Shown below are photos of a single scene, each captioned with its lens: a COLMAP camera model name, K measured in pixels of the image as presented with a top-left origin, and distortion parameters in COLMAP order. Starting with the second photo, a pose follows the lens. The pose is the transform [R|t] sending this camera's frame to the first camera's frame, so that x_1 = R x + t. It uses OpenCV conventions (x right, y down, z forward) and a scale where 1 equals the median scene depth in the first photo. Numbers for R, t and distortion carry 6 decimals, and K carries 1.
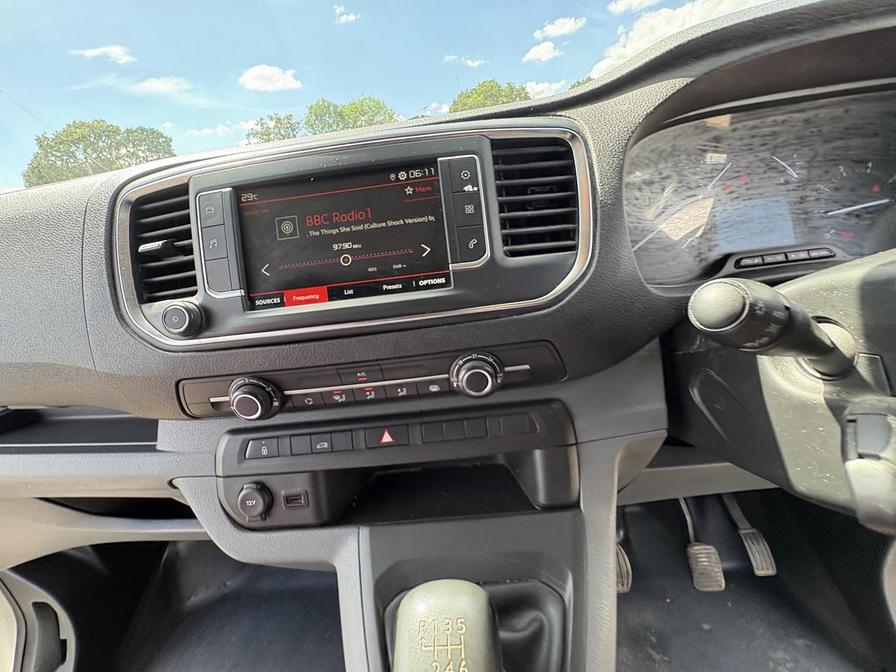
lens RADIAL K [[357.4, 0, 444.9], [0, 357.4, 337.9], [0, 0, 1]] dist [0.000374, 0.000444]
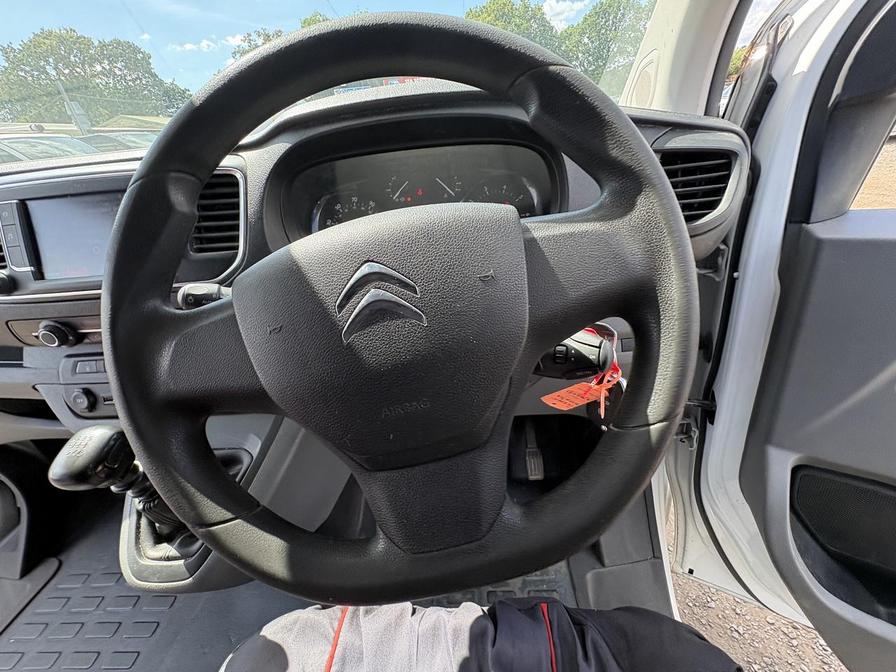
lens RADIAL K [[357.0, 0, 444.1], [0, 357.0, 334.4], [0, 0, 1]] dist [-0.000423, 0.000043]
pose [[0.999303, 0.036701, 0.006817, 0.983937], [-0.037287, 0.990015, 0.135942, -0.092194], [-0.001760, -0.136101, 0.990693, -0.485350]]
